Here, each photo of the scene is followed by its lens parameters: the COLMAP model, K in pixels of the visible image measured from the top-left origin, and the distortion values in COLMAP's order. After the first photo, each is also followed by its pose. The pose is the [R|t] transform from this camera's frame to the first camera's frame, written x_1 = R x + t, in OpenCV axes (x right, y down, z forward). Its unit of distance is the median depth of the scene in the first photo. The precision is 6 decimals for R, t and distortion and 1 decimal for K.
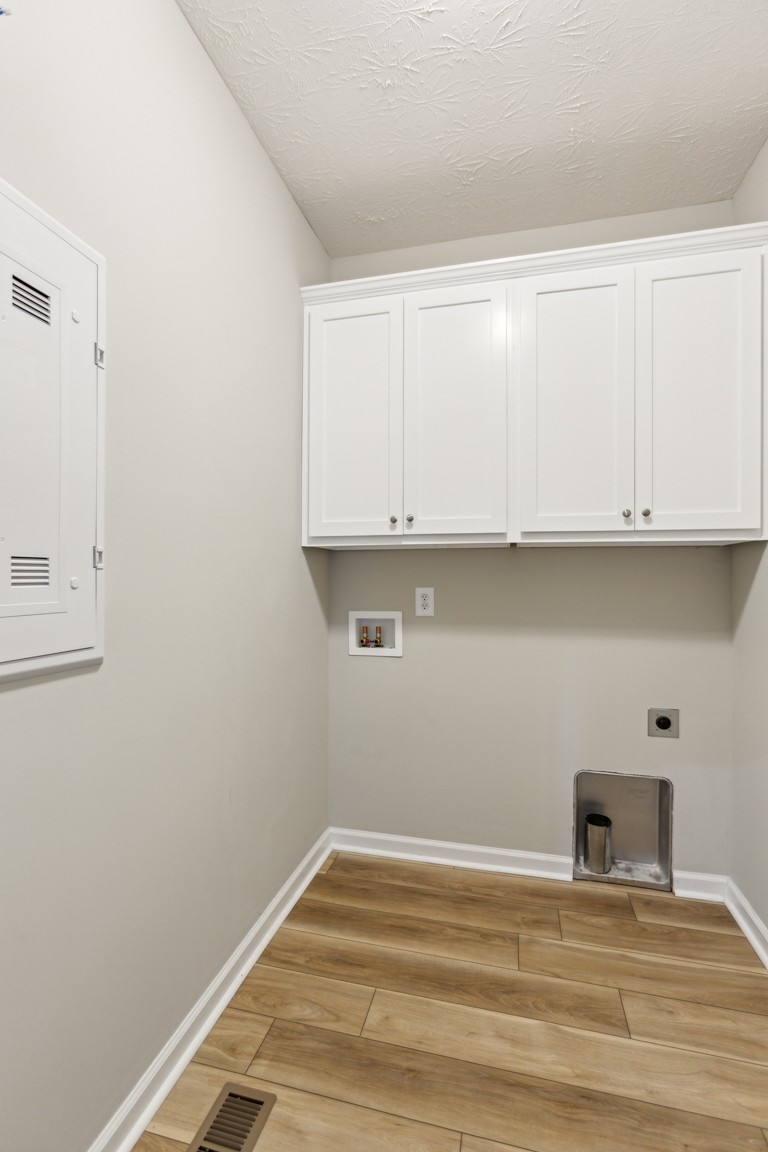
lens RADIAL K [[531.9, 0, 386.0], [0, 531.9, 578.0], [0, 0, 1]] dist [0.002125, 0.000343]
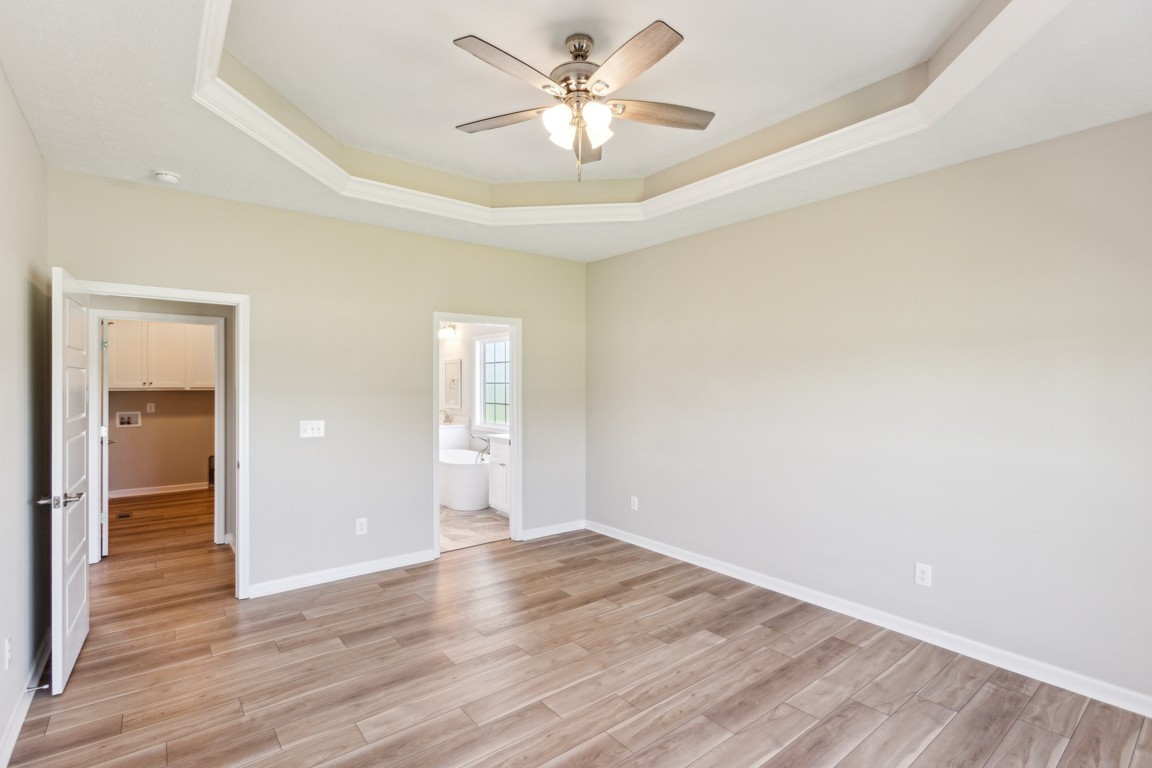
lens RADIAL K [[531.9, 0, 577.1], [0, 531.9, 385.0], [0, 0, 1]] dist [0.002125, 0.000343]
pose [[0.608615, -0.008083, 0.793425, -0.844849], [0.004321, 0.999967, 0.006873, -0.094500], [-0.793454, -0.000754, 0.608629, -2.740470]]
